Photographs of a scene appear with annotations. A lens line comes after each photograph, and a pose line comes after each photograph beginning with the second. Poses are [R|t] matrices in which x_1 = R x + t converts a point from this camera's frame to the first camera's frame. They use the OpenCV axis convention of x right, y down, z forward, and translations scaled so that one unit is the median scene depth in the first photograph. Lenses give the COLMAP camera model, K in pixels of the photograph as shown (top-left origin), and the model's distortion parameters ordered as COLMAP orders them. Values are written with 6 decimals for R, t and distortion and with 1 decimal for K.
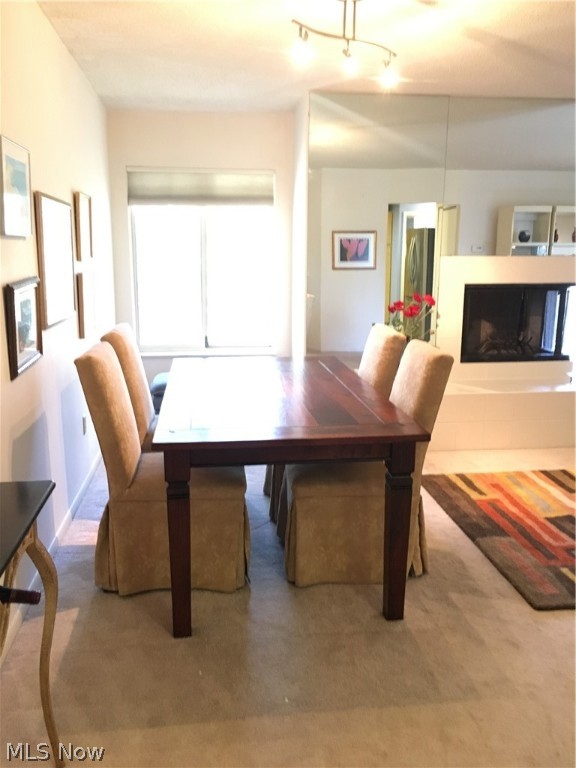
lens RADIAL K [[654.4, 0, 284.9], [0, 654.4, 384.1], [0, 0, 1]] dist [0.064765, -0.071967]
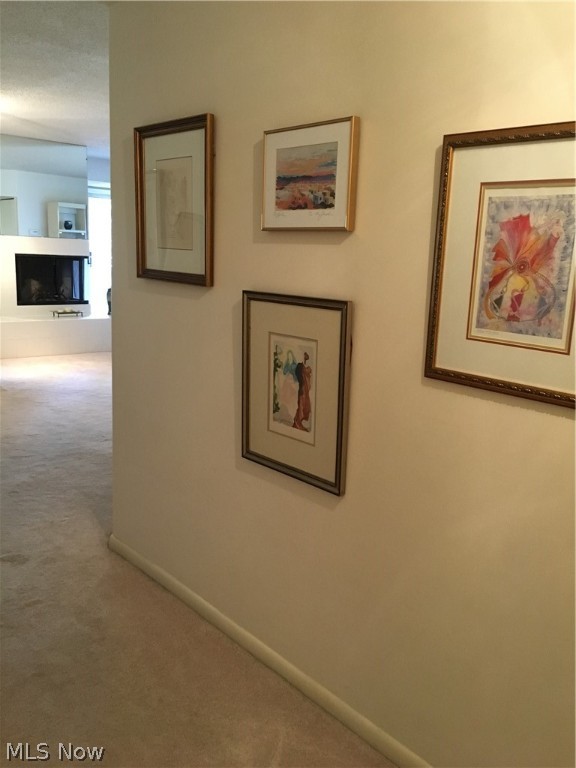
lens RADIAL K [[654.4, 0, 282.9], [0, 654.4, 388.0], [0, 0, 1]] dist [0.064765, -0.071967]
pose [[0.832886, -0.090370, 0.546016, -0.105861], [0.078652, 0.995893, 0.044855, 0.202545], [-0.547827, 0.005586, 0.836573, -0.907343]]
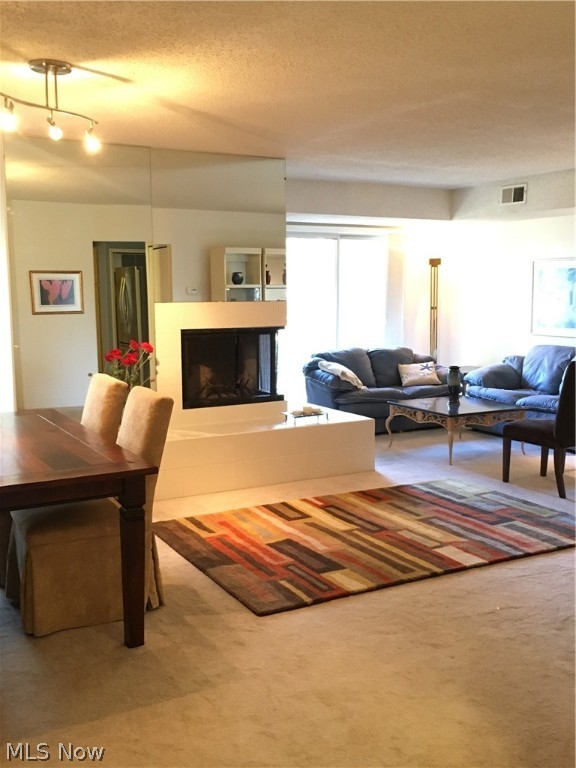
lens RADIAL K [[803.1, 0, 283.5], [0, 803.1, 384.7], [0, 0, 1]] dist [0.055810, 0.000000]
pose [[0.926467, -0.054843, 0.372359, -0.057669], [0.083603, 0.994598, -0.061523, 0.026697], [-0.366973, 0.088129, 0.926047, -0.254351]]
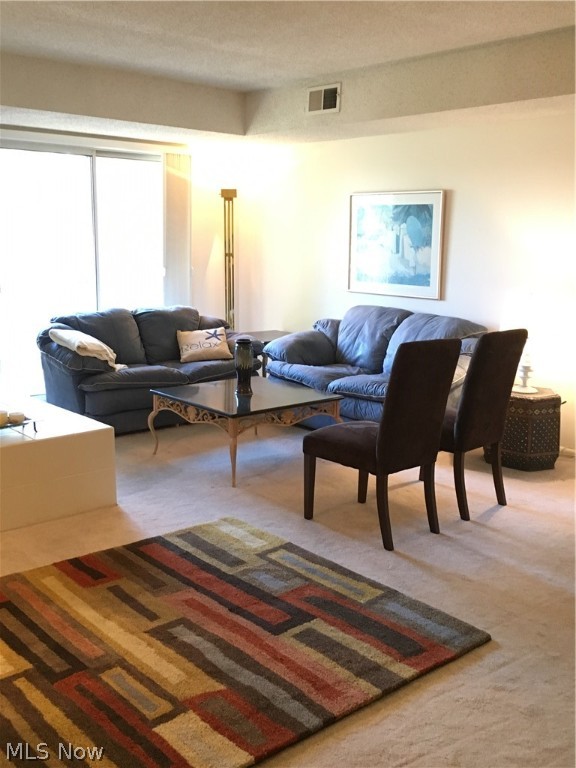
lens RADIAL K [[803.1, 0, 283.8], [0, 803.1, 379.5], [0, 0, 1]] dist [0.055810, 0.000000]
pose [[0.828818, -0.094450, 0.551489, 0.377670], [0.101116, 0.994705, 0.018392, -0.058160], [-0.550306, 0.040521, 0.833979, 0.249218]]
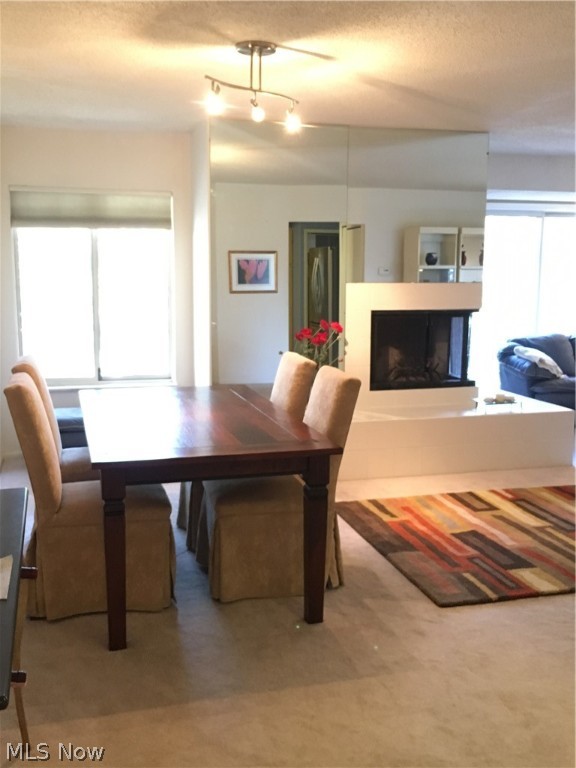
lens RADIAL K [[803.1, 0, 282.1], [0, 803.1, 386.0], [0, 0, 1]] dist [0.055810, 0.000000]
pose [[0.988982, -0.021356, 0.146491, -0.054164], [0.028970, 0.998327, -0.050041, 0.025172], [-0.145177, 0.053734, 0.987946, -0.239285]]
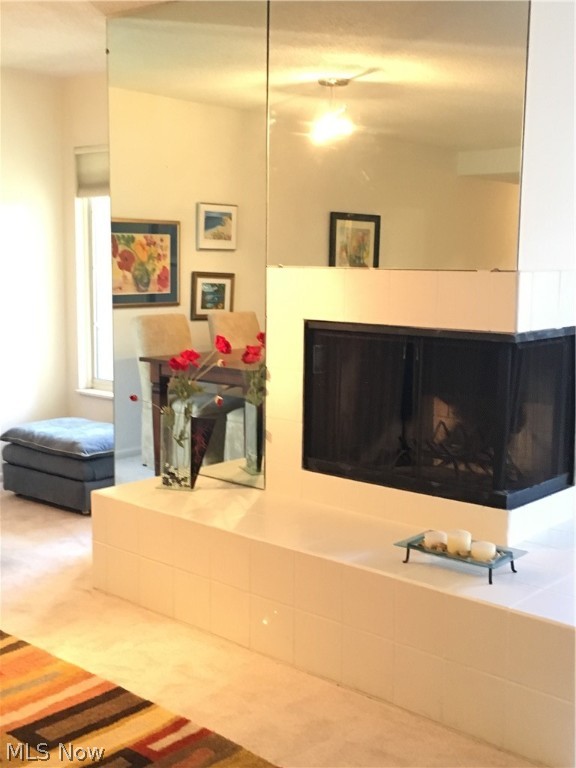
lens RADIAL K [[934.9, 0, 294.3], [0, 934.9, 390.0], [0, 0, 1]] dist [0.041867, 0.000000]
pose [[0.674692, 0.108571, -0.730071, 1.178119], [-0.162504, 0.986702, -0.003441, -0.133326], [0.719988, 0.120961, 0.683363, 0.709756]]
